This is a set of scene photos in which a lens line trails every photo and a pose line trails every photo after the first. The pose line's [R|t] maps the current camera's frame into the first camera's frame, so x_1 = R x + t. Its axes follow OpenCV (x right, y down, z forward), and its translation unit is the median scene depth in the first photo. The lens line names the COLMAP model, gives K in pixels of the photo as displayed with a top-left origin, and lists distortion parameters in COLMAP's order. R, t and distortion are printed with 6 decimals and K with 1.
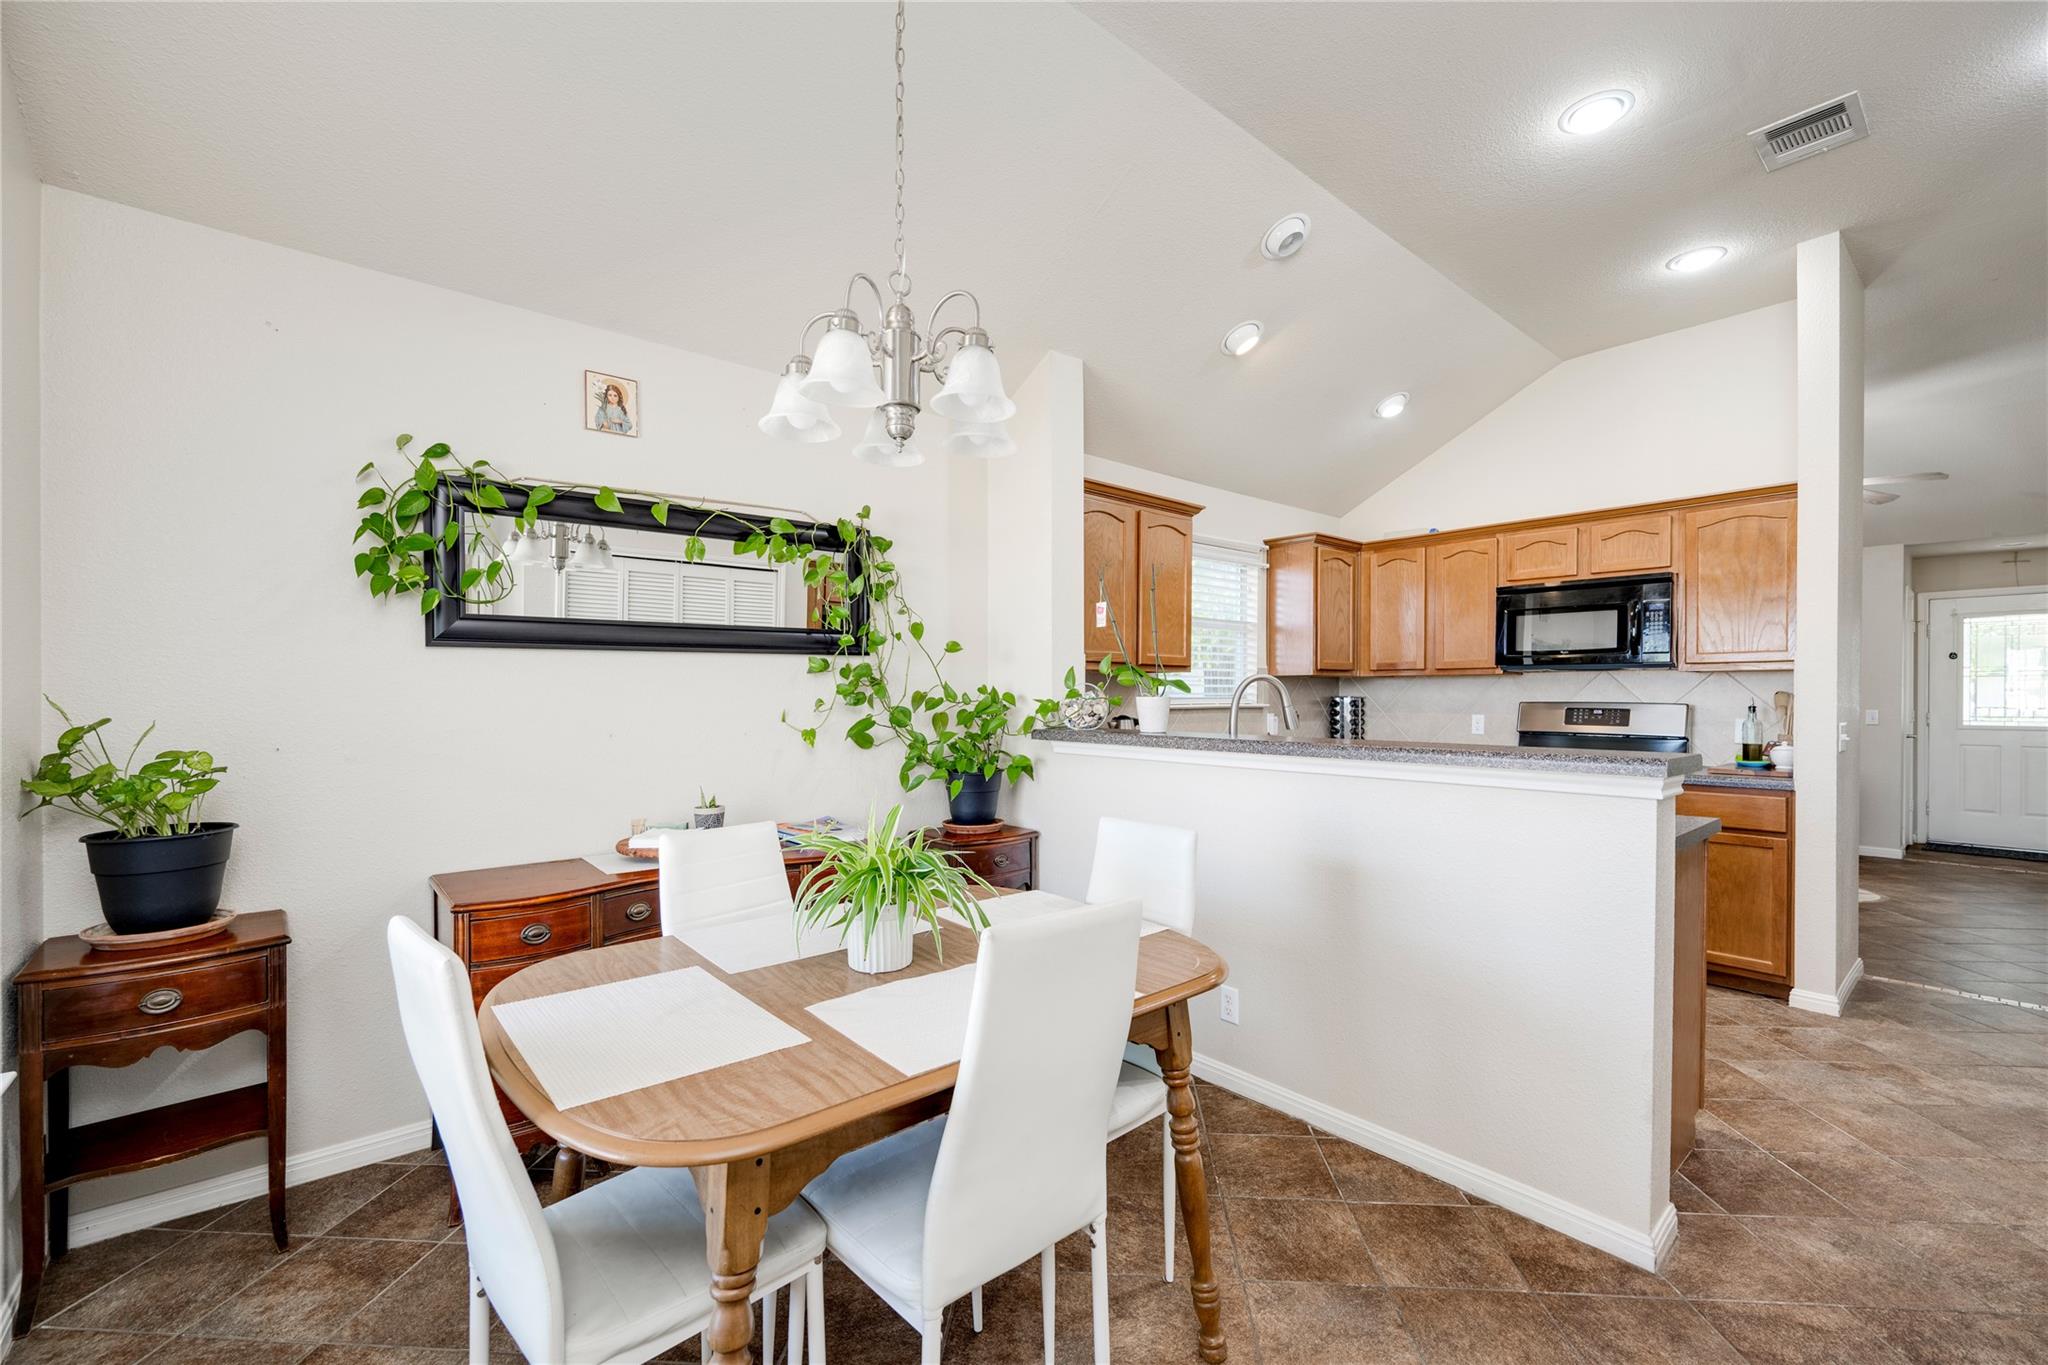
lens RADIAL K [[852.0, 0, 1028.4], [0, 852.0, 687.4], [0, 0, 1]] dist [0.004240, 0.000502]
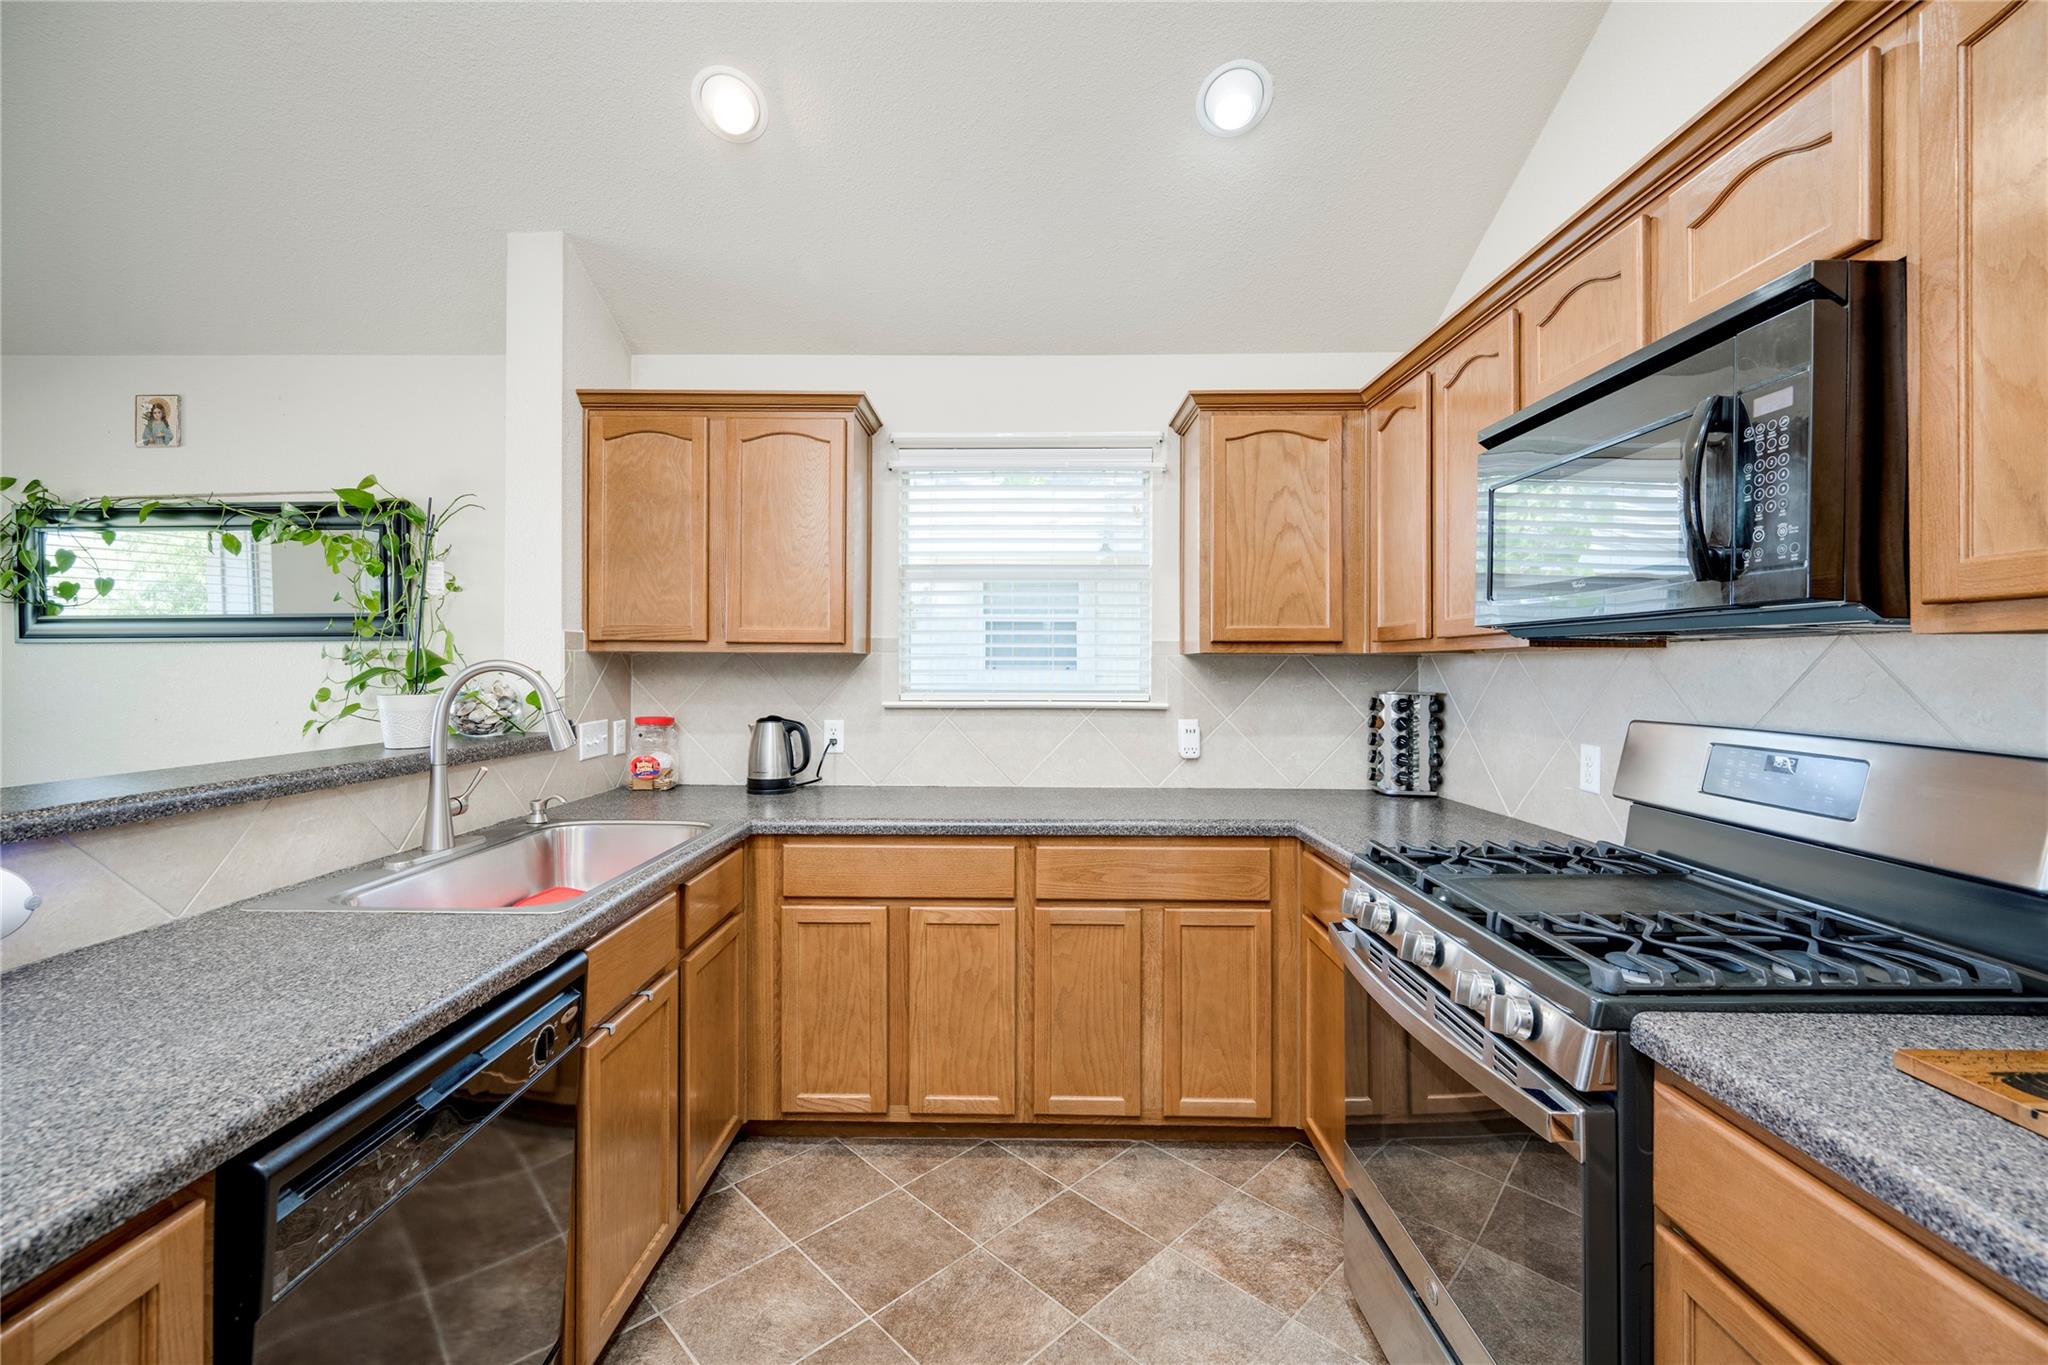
lens RADIAL K [[852.0, 0, 1007.3], [0, 852.0, 673.5], [0, 0, 1]] dist [0.004240, 0.000502]
pose [[0.735815, 0.007445, -0.677142, 1.096114], [-0.002893, 0.999965, 0.007851, -0.009174], [0.677177, -0.003818, 0.735811, 0.915603]]
